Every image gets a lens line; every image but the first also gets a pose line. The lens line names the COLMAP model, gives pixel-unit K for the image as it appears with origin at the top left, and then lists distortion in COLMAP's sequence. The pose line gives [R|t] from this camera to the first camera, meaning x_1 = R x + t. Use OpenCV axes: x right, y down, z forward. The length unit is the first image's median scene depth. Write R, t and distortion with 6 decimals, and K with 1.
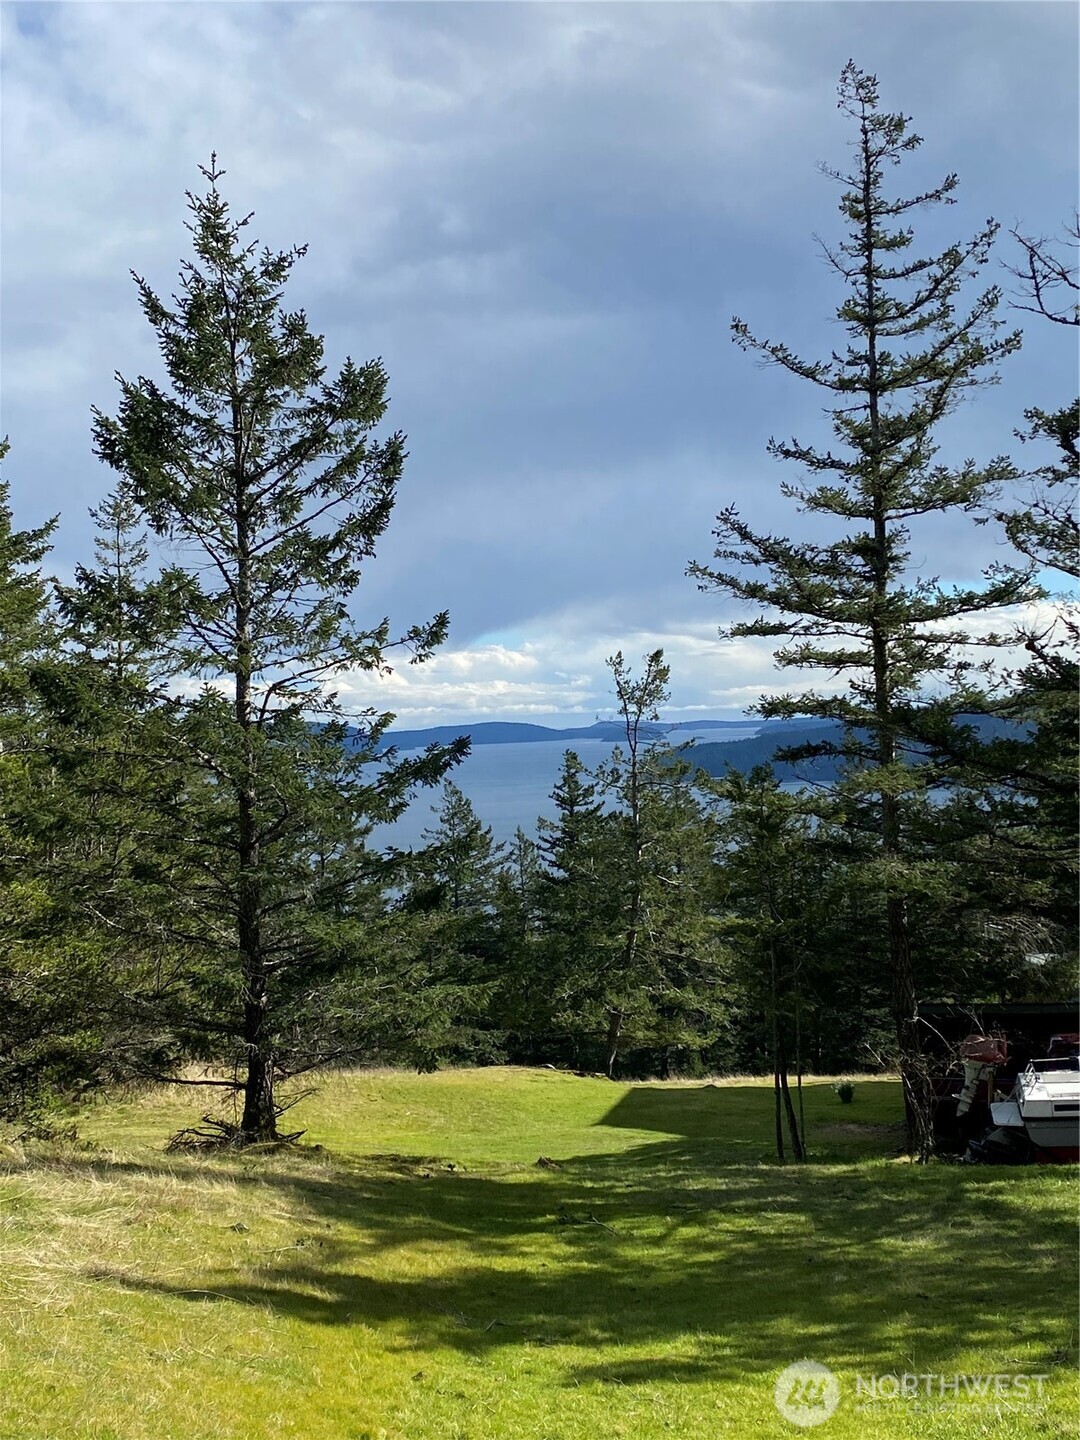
lens RADIAL K [[1705.7, 0, 531.6], [0, 1705.7, 652.5], [0, 0, 1]] dist [0.030825, 0.000000]
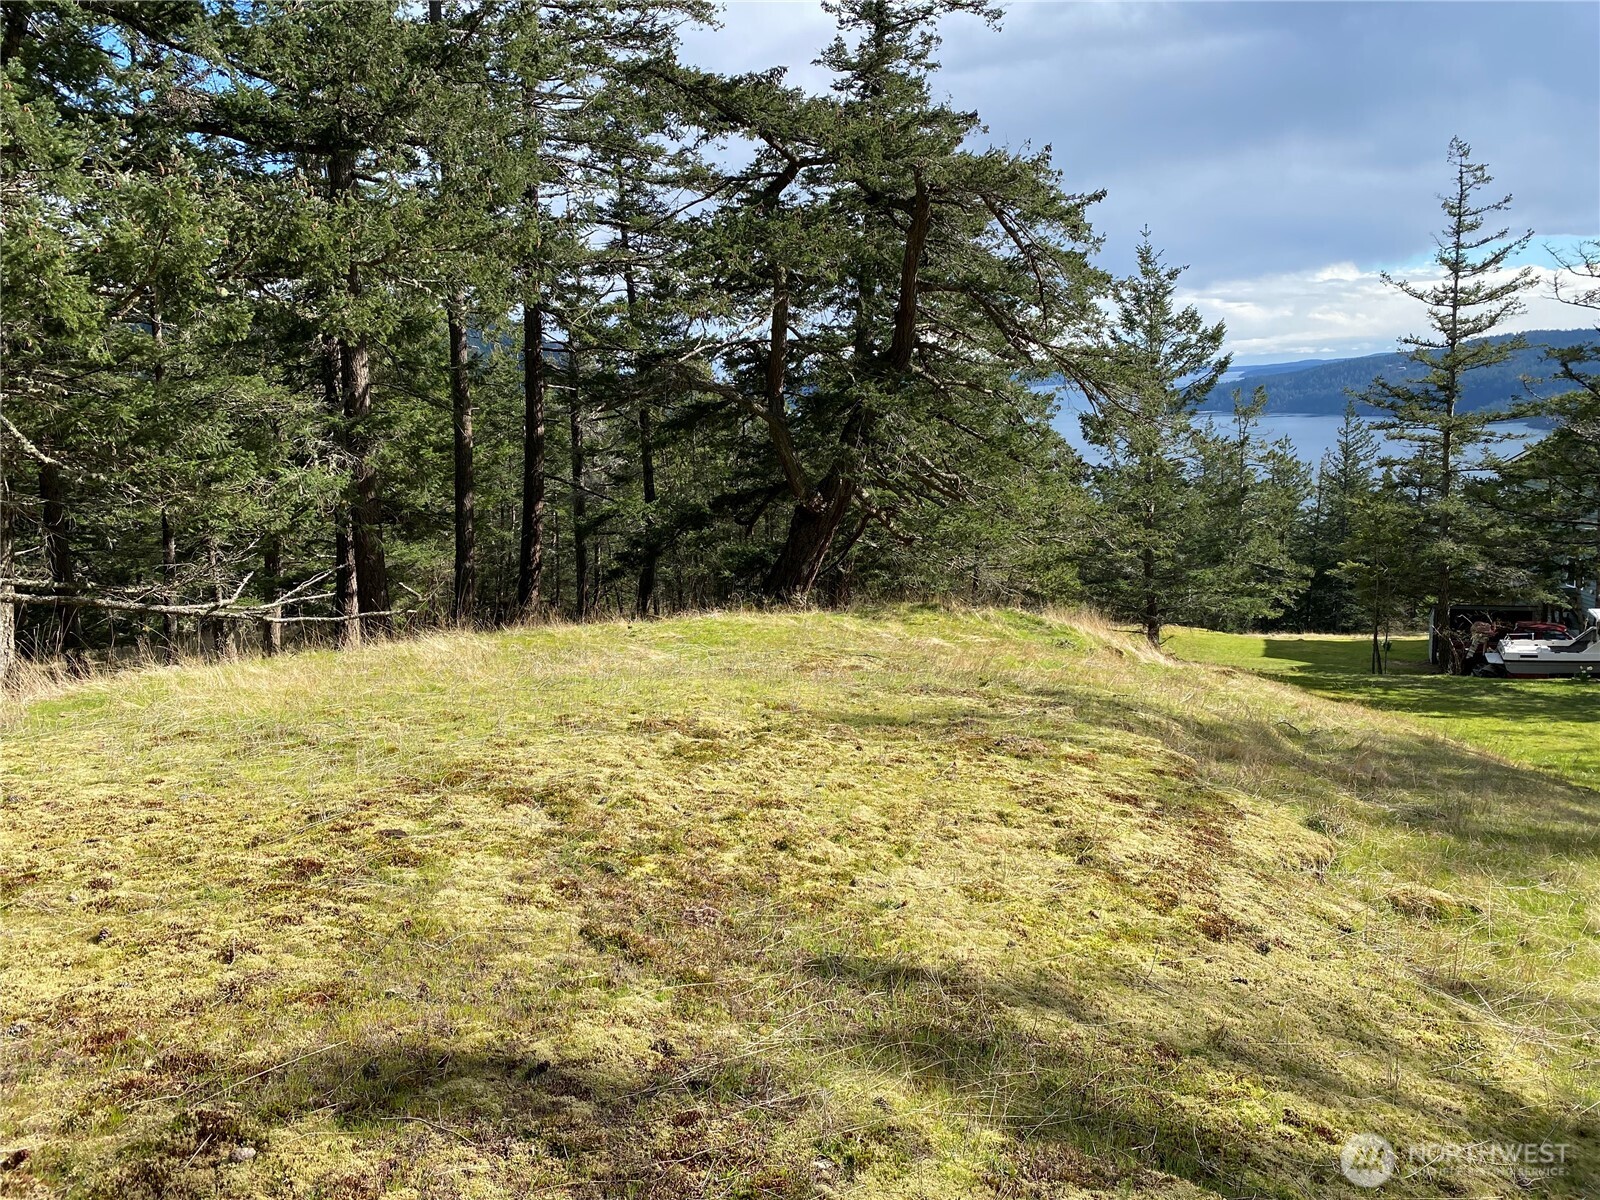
lens RADIAL K [[1215.4, 0, 824.2], [0, 1215.4, 583.2], [0, 0, 1]] dist [0.037051, -0.054059]
pose [[0.981490, 0.022982, -0.190130, -0.245209], [0.017609, 0.977738, 0.209088, -0.150130], [0.190702, -0.208565, 0.959236, -0.581246]]
